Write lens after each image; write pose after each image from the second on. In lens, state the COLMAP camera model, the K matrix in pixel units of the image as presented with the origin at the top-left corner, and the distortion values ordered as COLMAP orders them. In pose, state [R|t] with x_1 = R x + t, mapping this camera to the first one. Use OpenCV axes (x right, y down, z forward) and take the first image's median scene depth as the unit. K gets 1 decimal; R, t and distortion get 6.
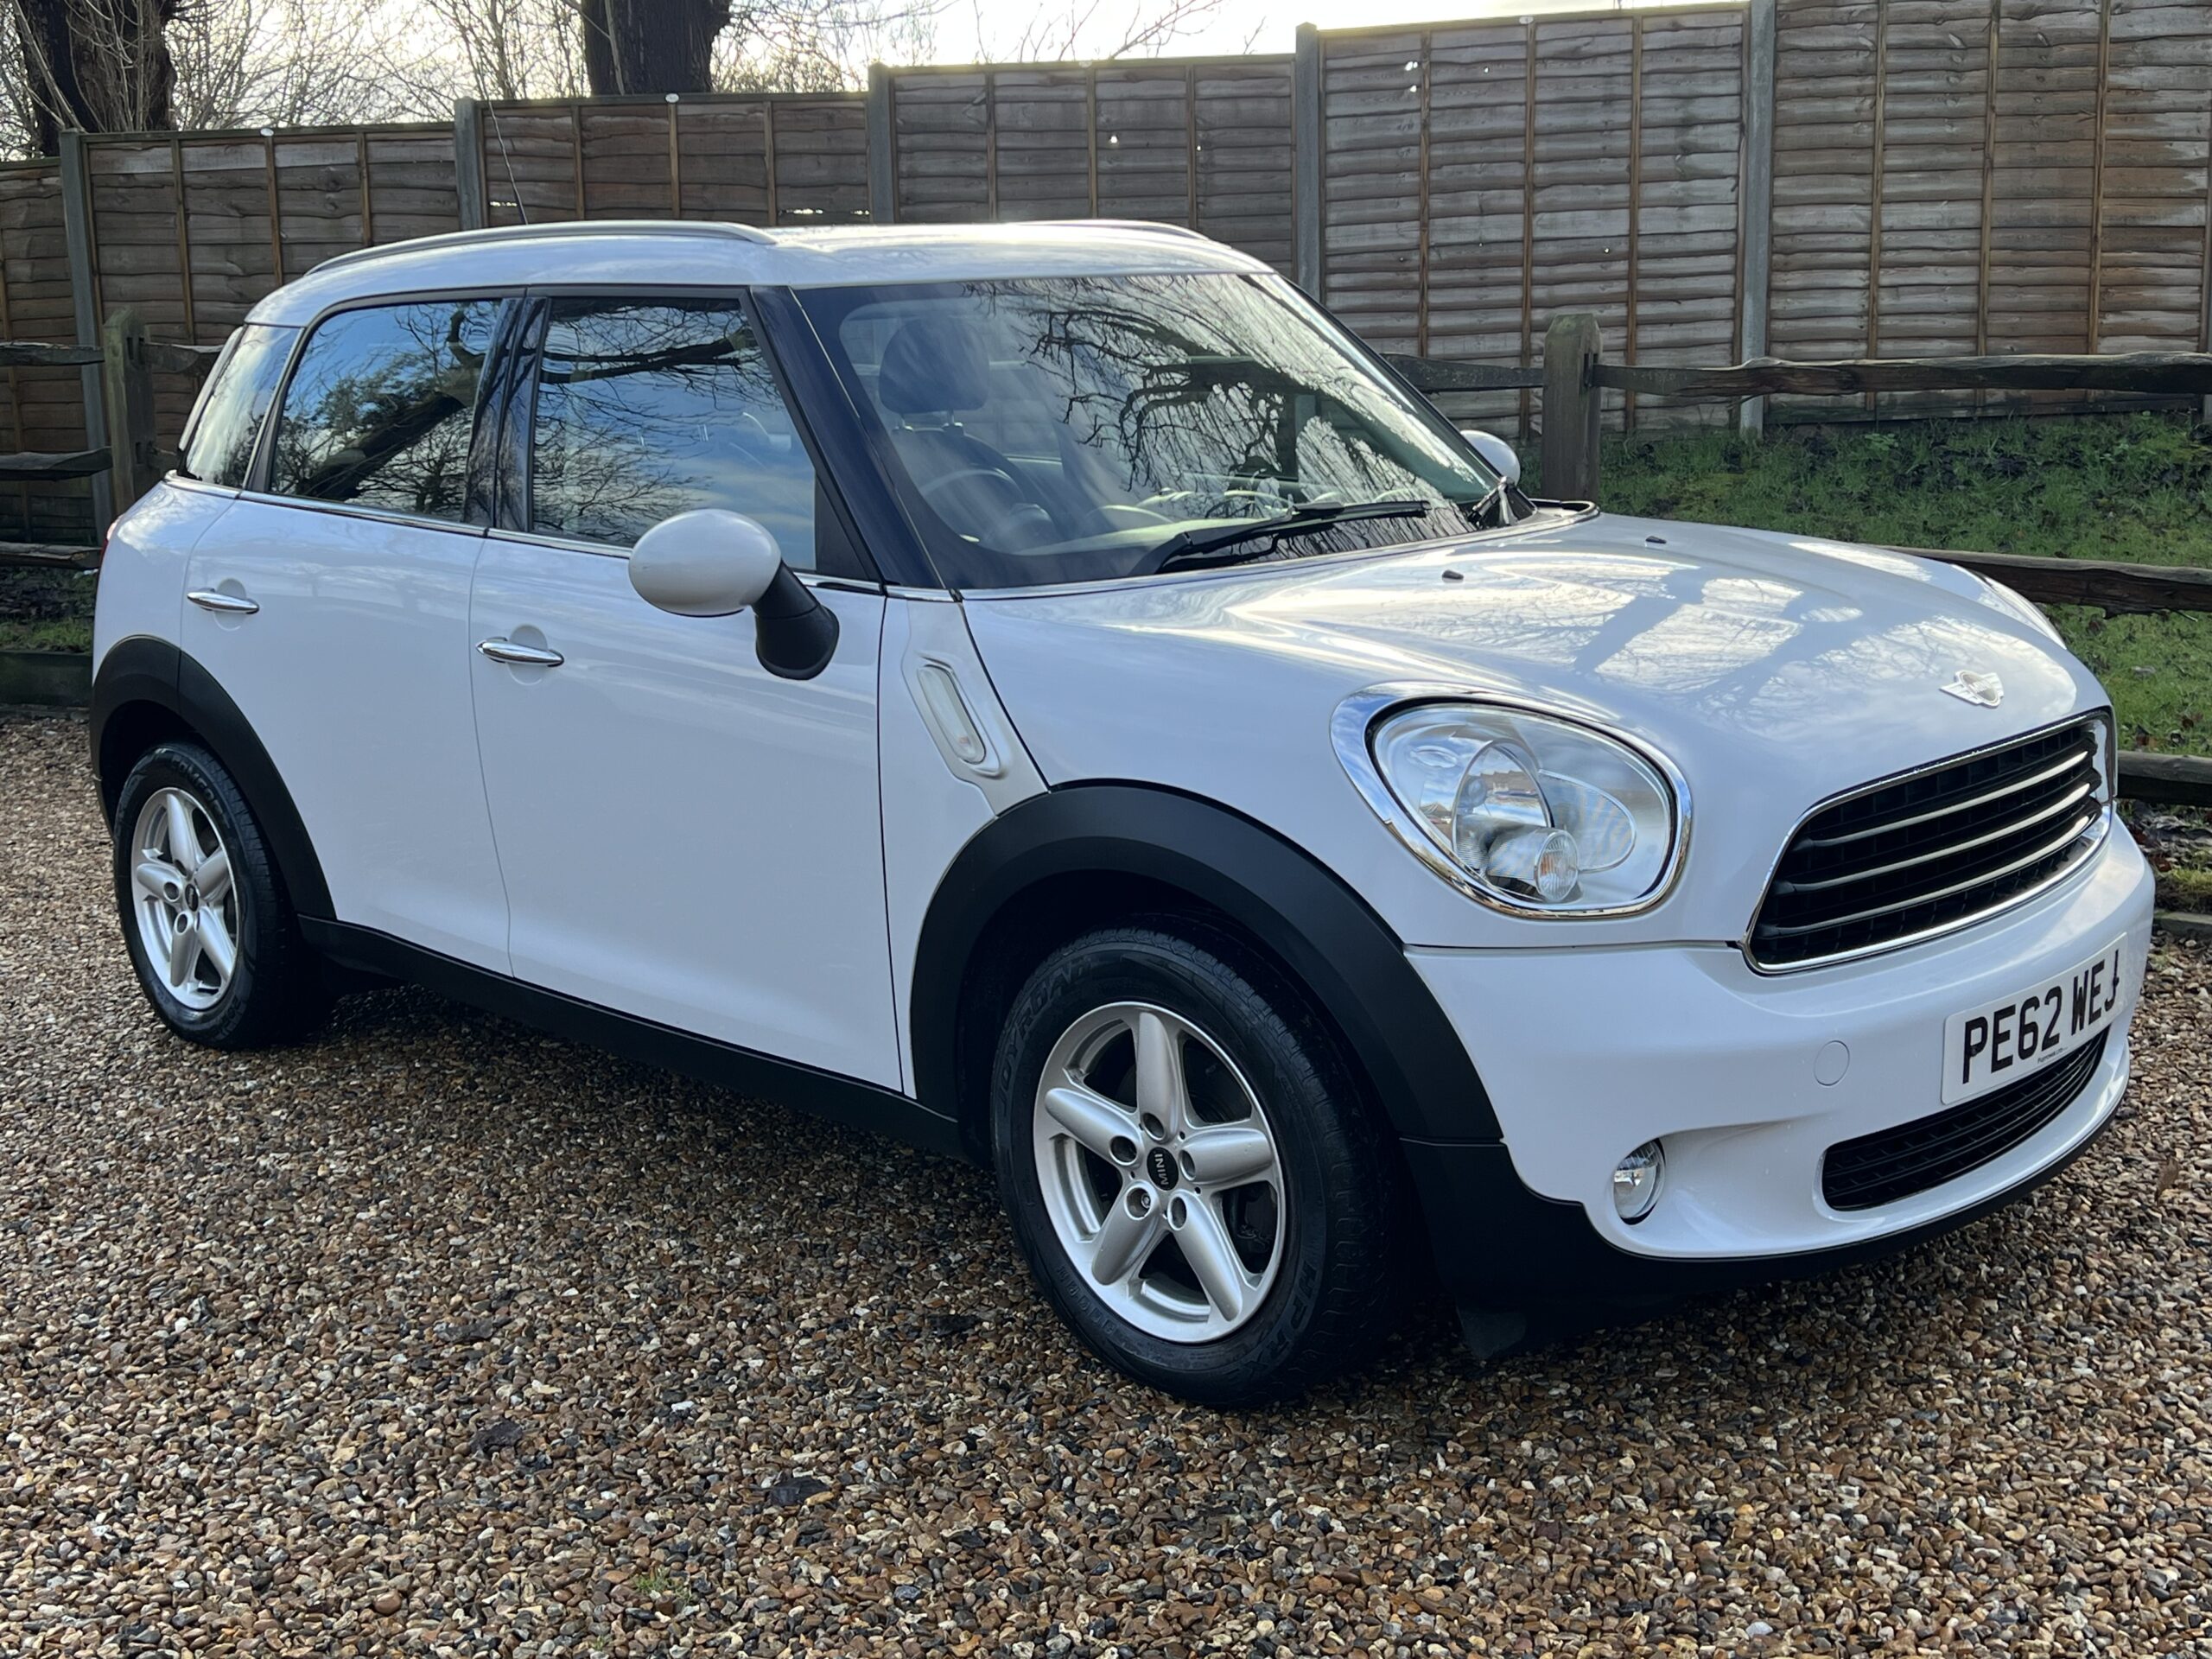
lens RADIAL K [[2481.7, 0, 1101.2], [0, 2481.7, 845.8], [0, 0, 1]] dist [0.033754, 0.000000]
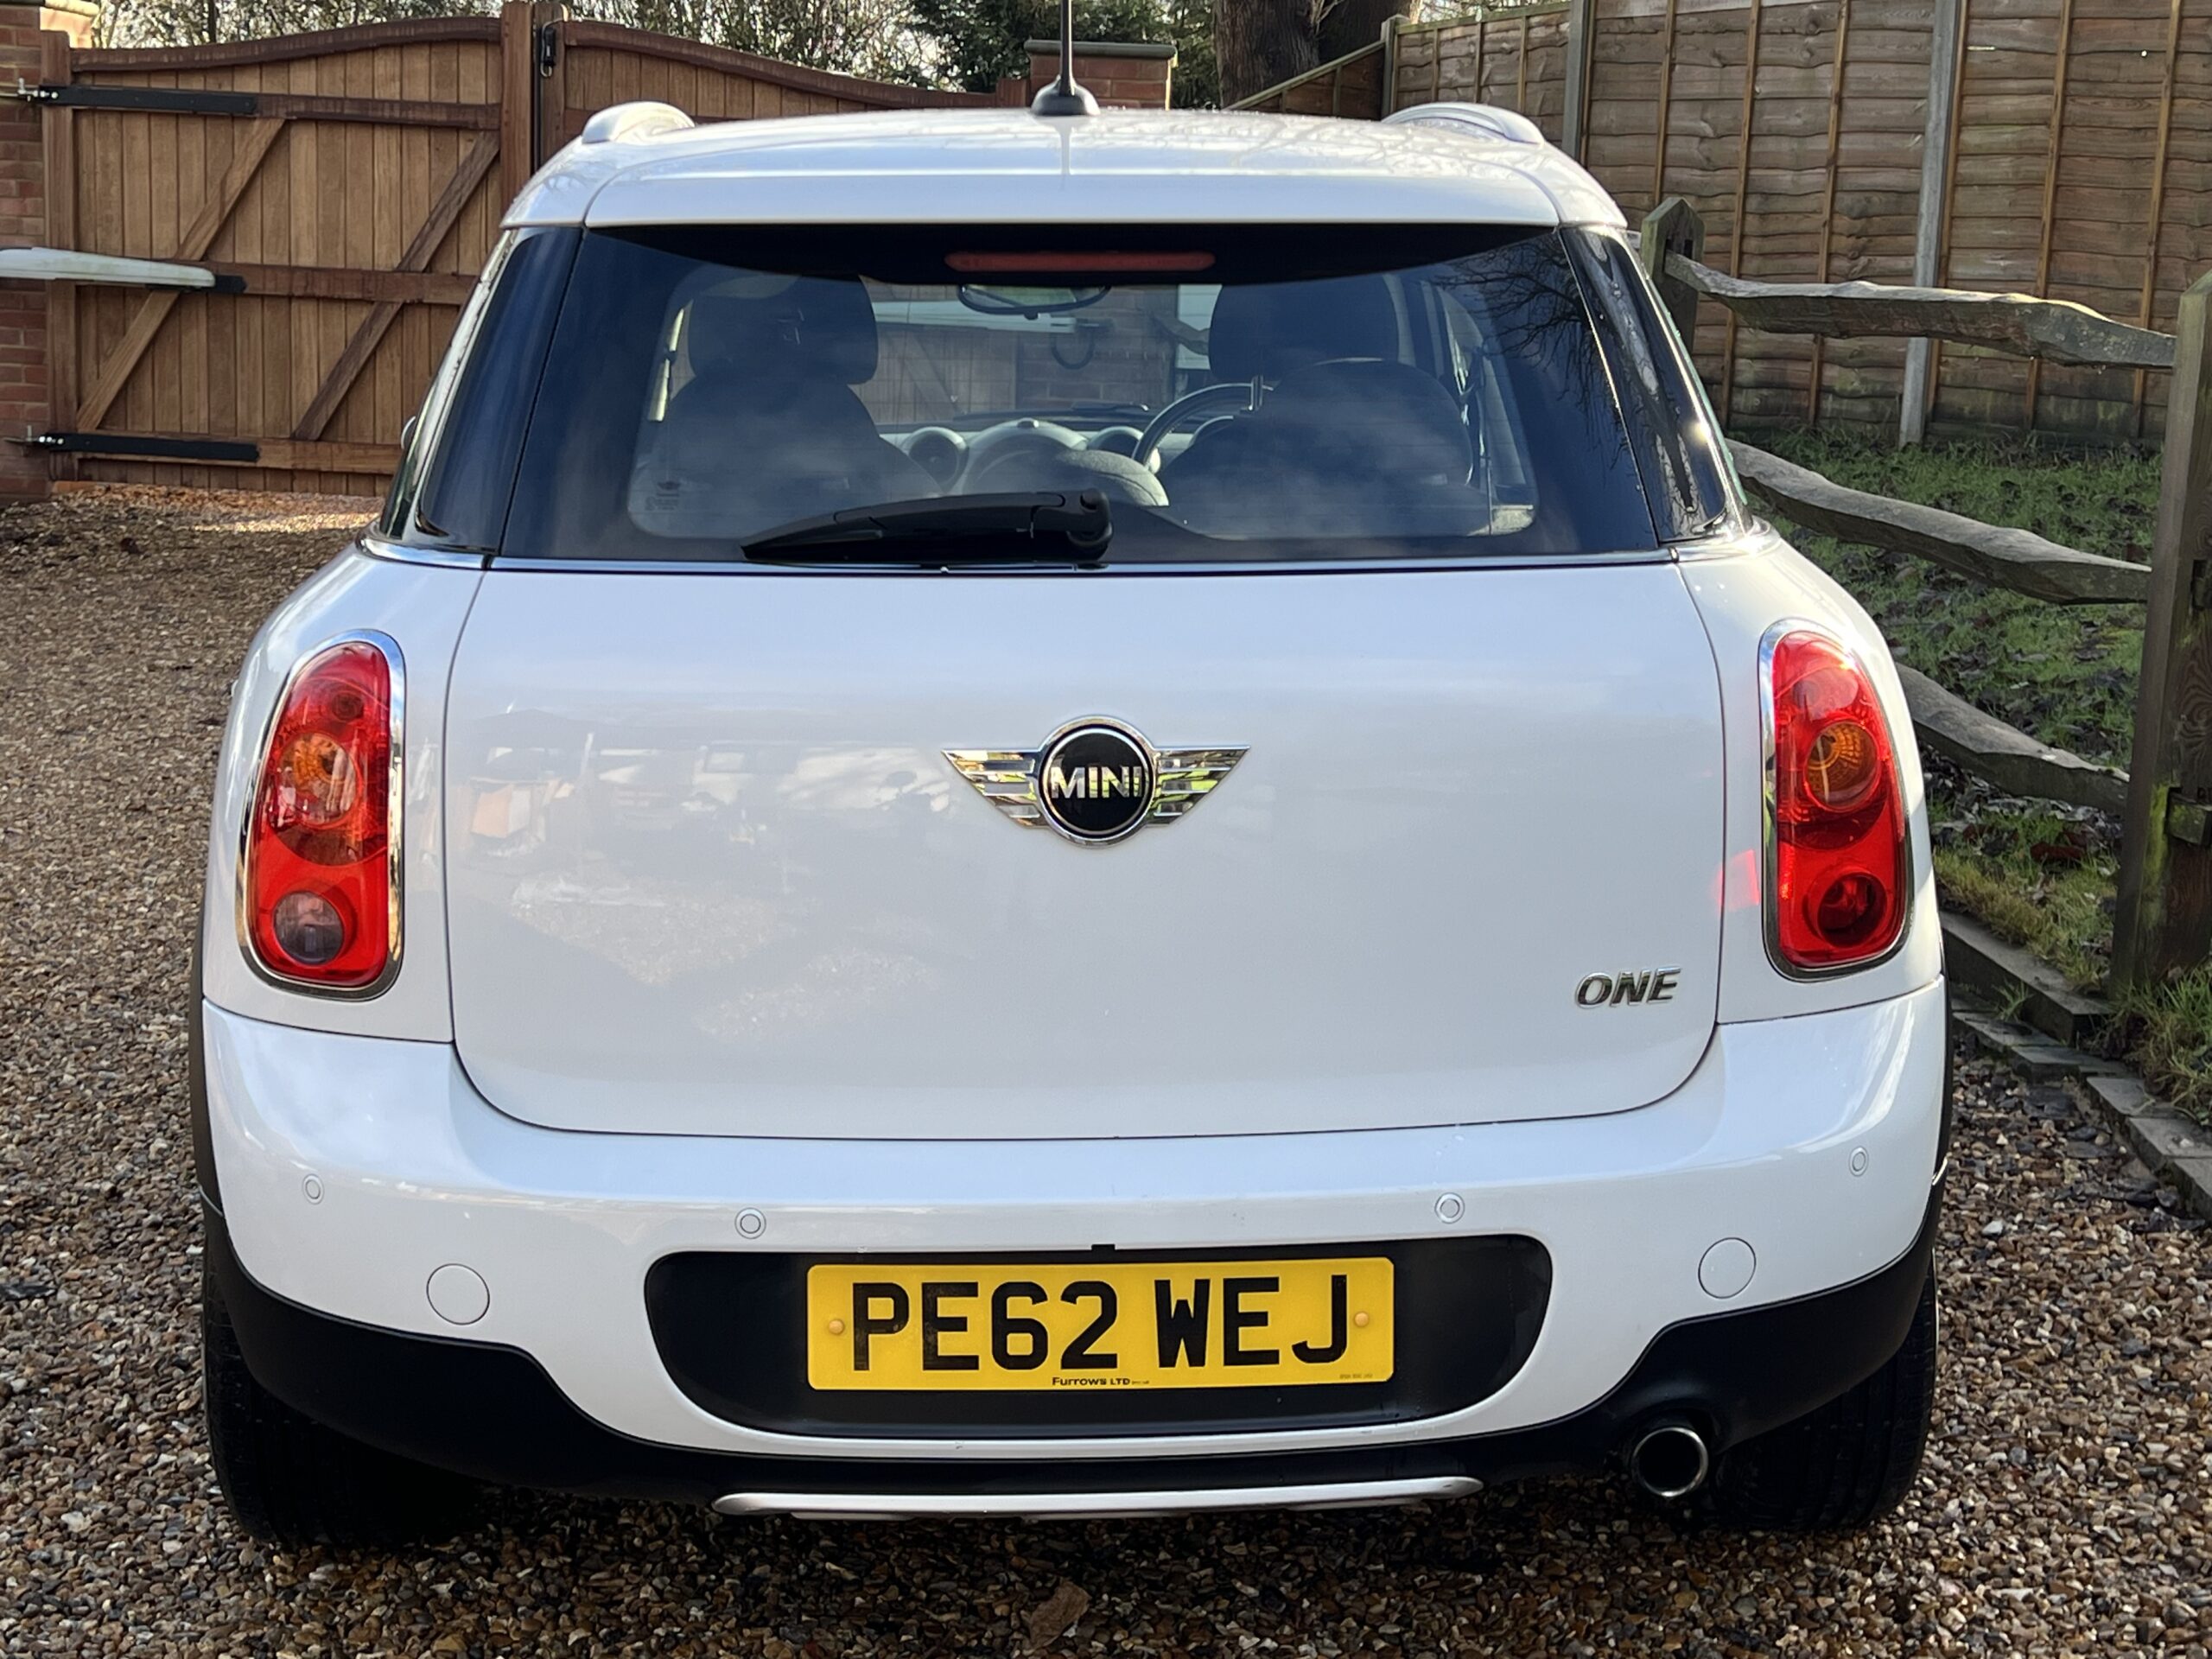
lens RADIAL K [[3286.9, 0, 1111.7], [0, 3286.9, 831.2], [0, 0, 1]] dist [-0.018422, 0.000000]
pose [[0.684974, 0.161636, -0.710411, 0.928466], [-0.165628, 0.984096, 0.064209, -0.107130], [0.709492, 0.073682, 0.700851, 0.310936]]
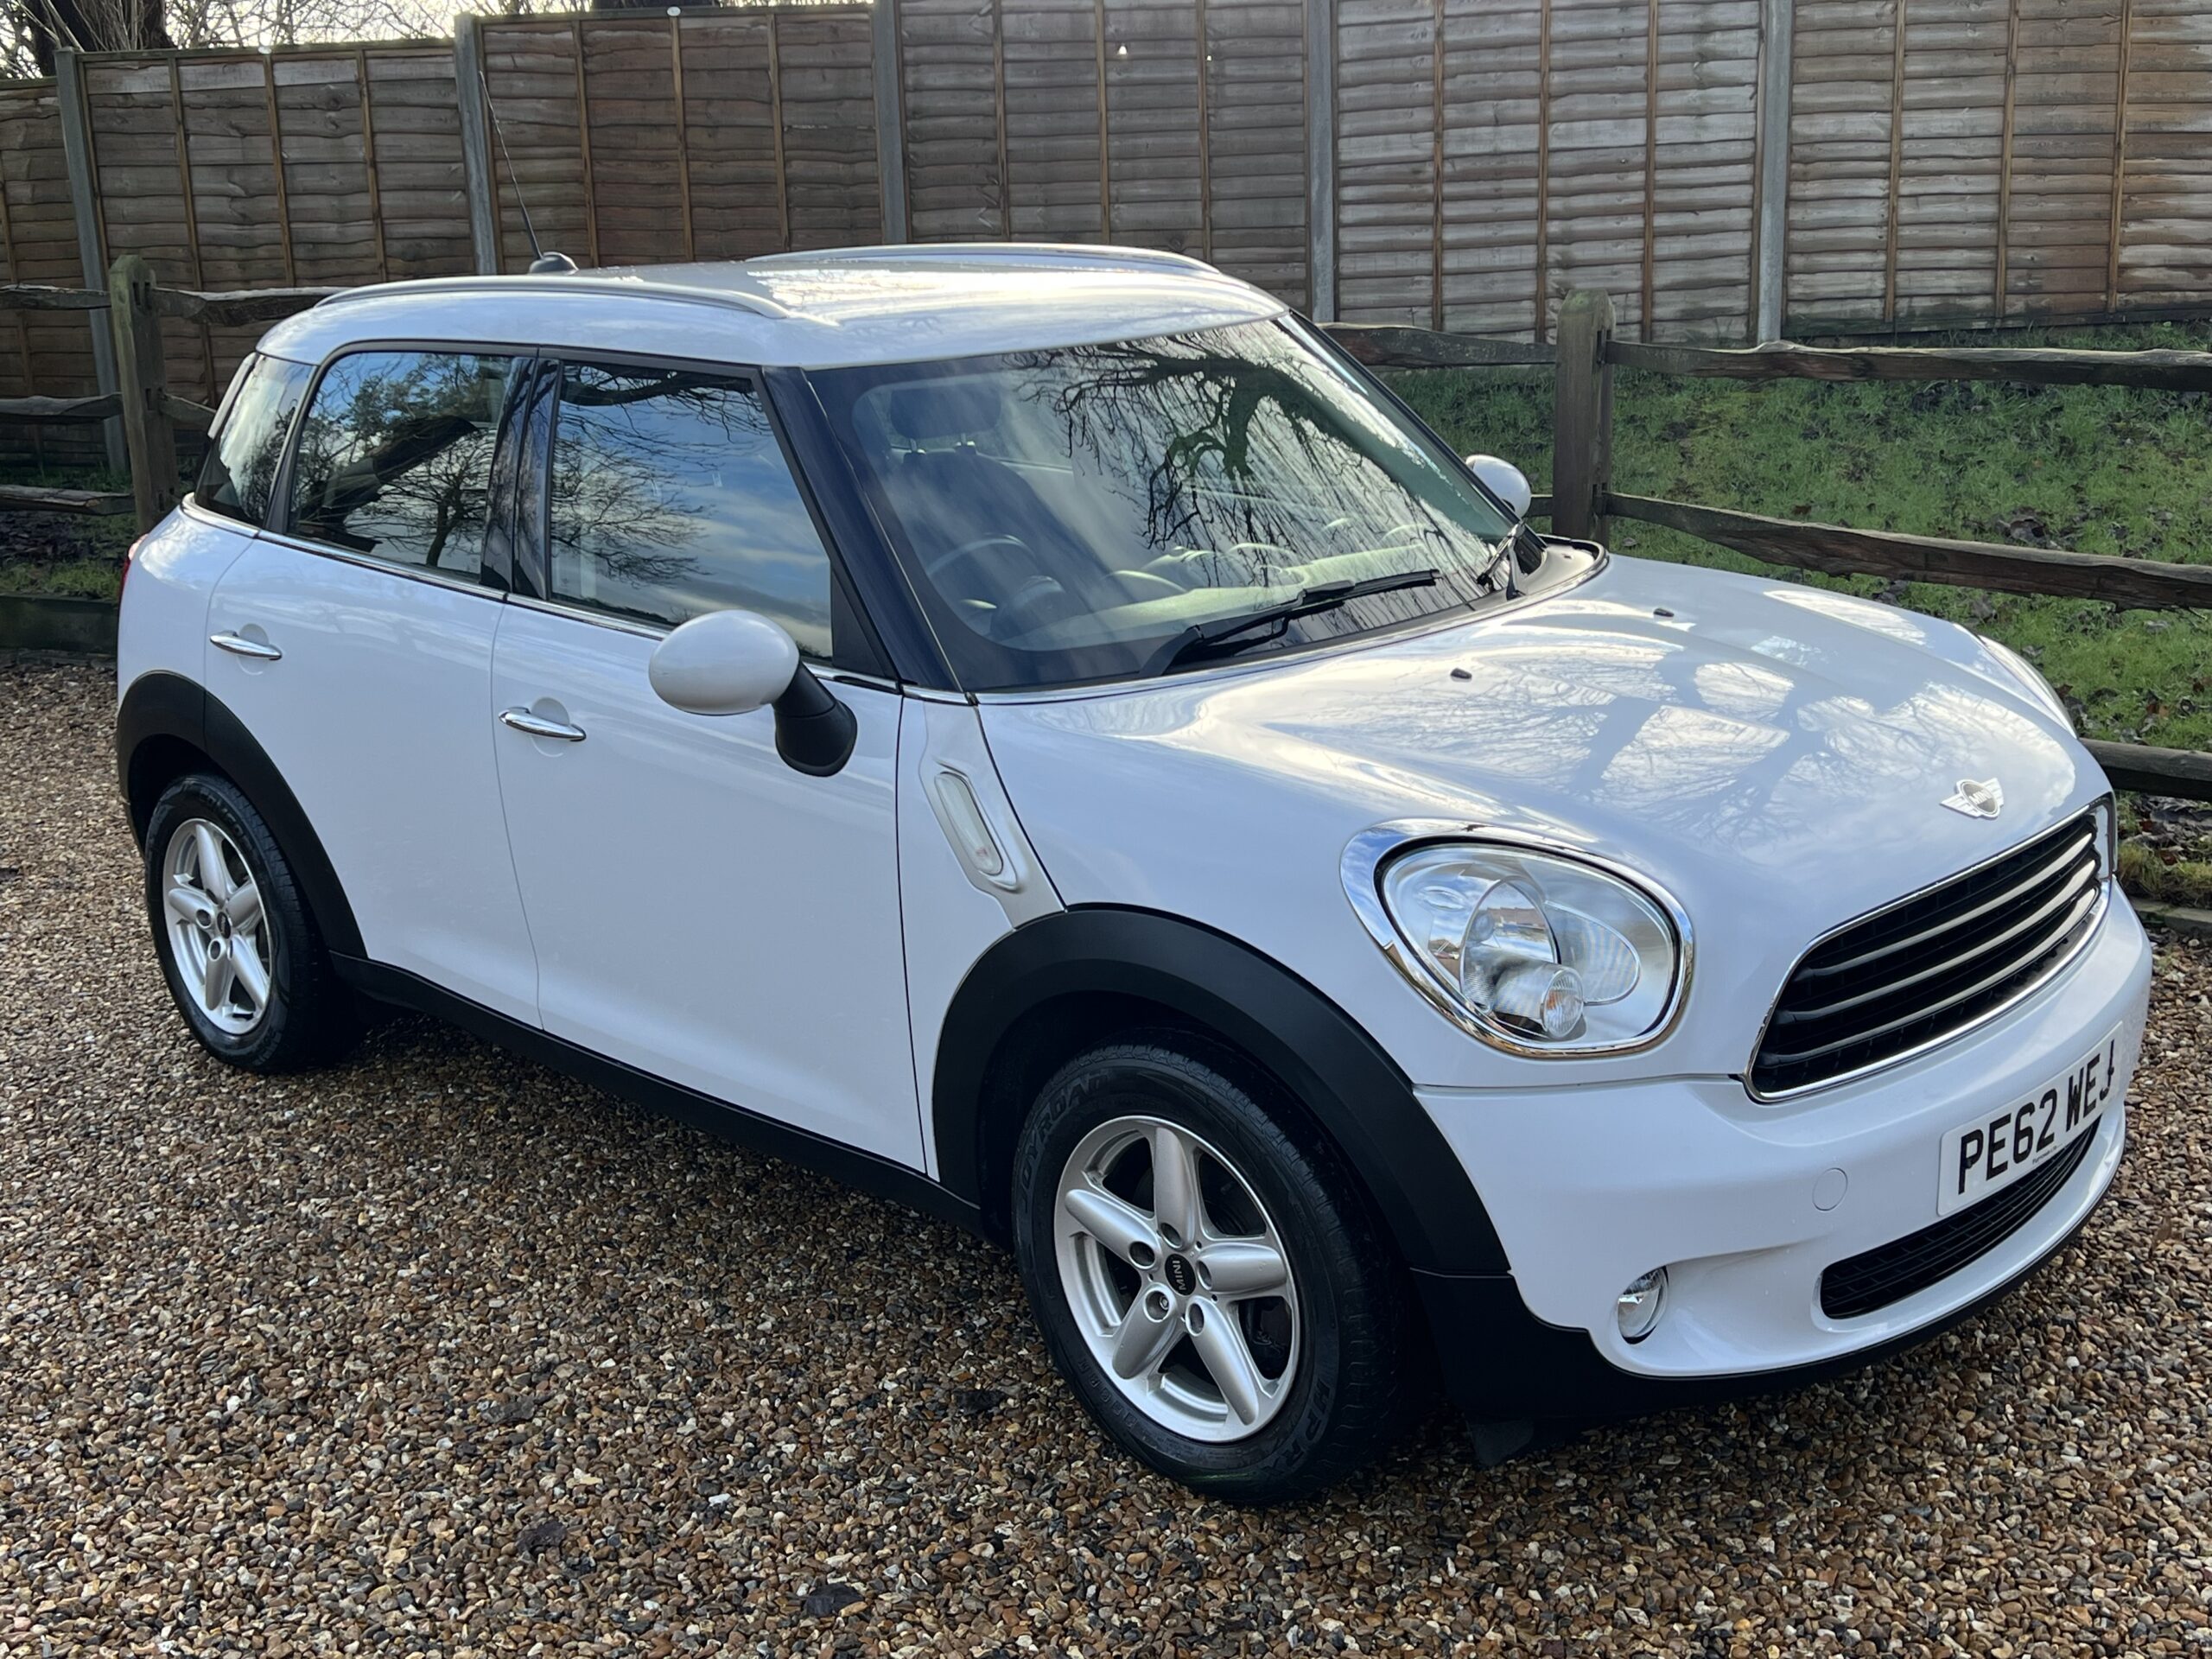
lens RADIAL K [[2481.7, 0, 1107.8], [0, 2481.7, 844.8], [0, 0, 1]] dist [0.033754, 0.000000]
pose [[0.999932, -0.010662, -0.004774, 0.001187], [0.010962, 0.997625, 0.068009, -0.099183], [0.004038, -0.068056, 0.997673, -0.013866]]
